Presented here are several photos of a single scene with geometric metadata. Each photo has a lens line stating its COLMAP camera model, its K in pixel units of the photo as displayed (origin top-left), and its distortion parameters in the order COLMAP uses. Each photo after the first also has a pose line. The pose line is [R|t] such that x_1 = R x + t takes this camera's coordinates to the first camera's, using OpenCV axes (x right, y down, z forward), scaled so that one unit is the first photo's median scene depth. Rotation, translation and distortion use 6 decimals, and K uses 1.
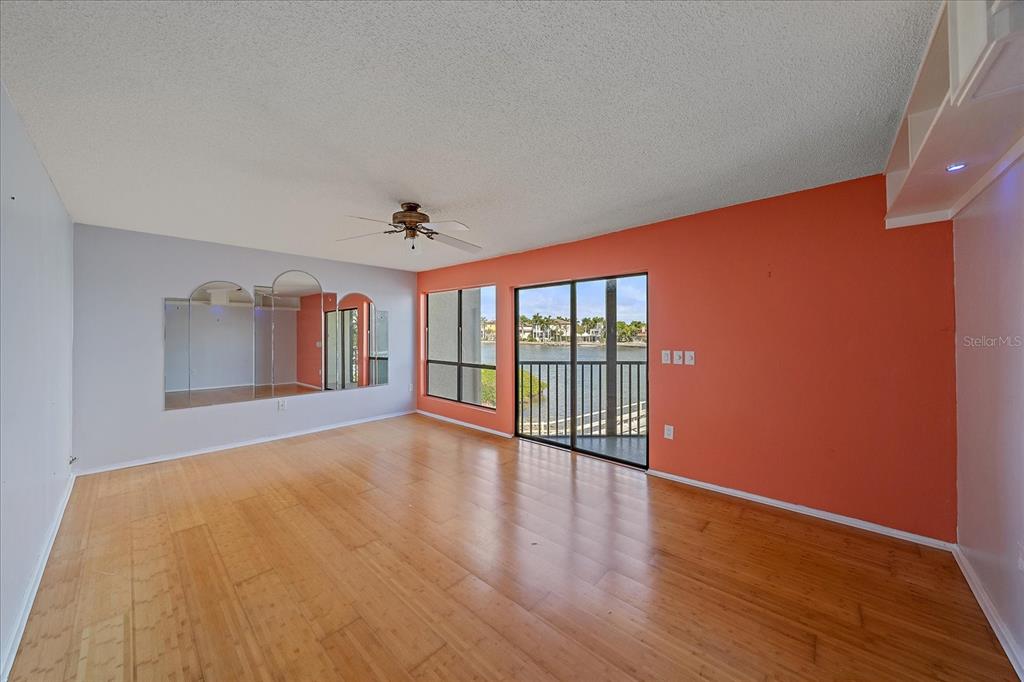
lens RADIAL K [[353.9, 0, 511.3], [0, 353.9, 335.8], [0, 0, 1]] dist [-0.000506, 0.000221]
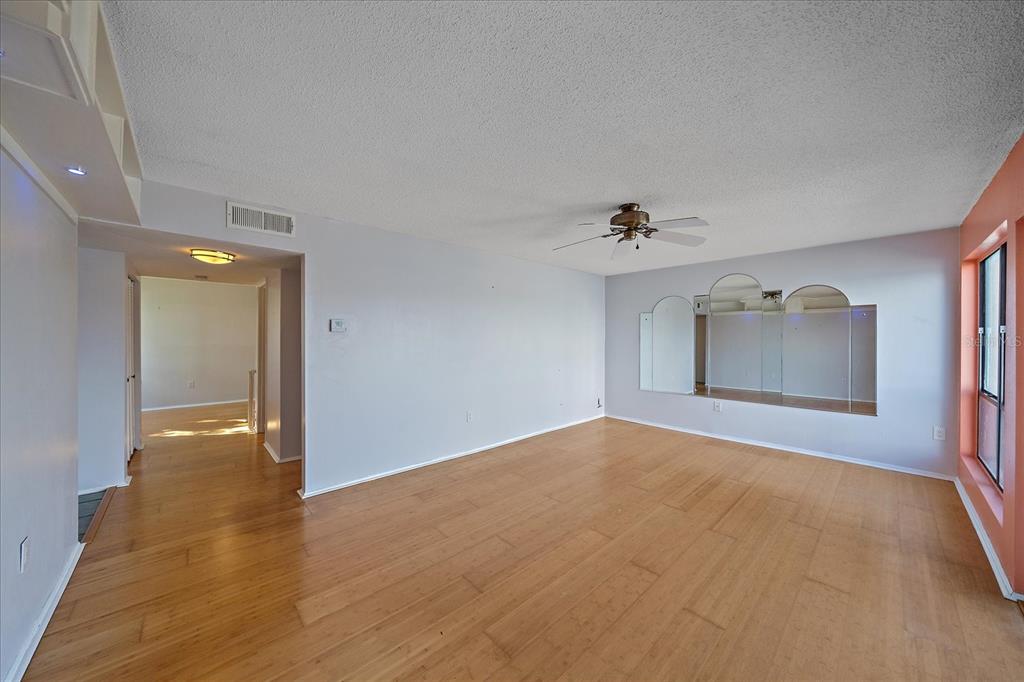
lens RADIAL K [[353.9, 0, 508.9], [0, 353.9, 339.6], [0, 0, 1]] dist [-0.000506, 0.000221]
pose [[-0.087156, -0.006359, -0.996174, 0.772831], [-0.010429, 0.999931, -0.005470, 0.011007], [0.996140, 0.009912, -0.087217, 0.807576]]
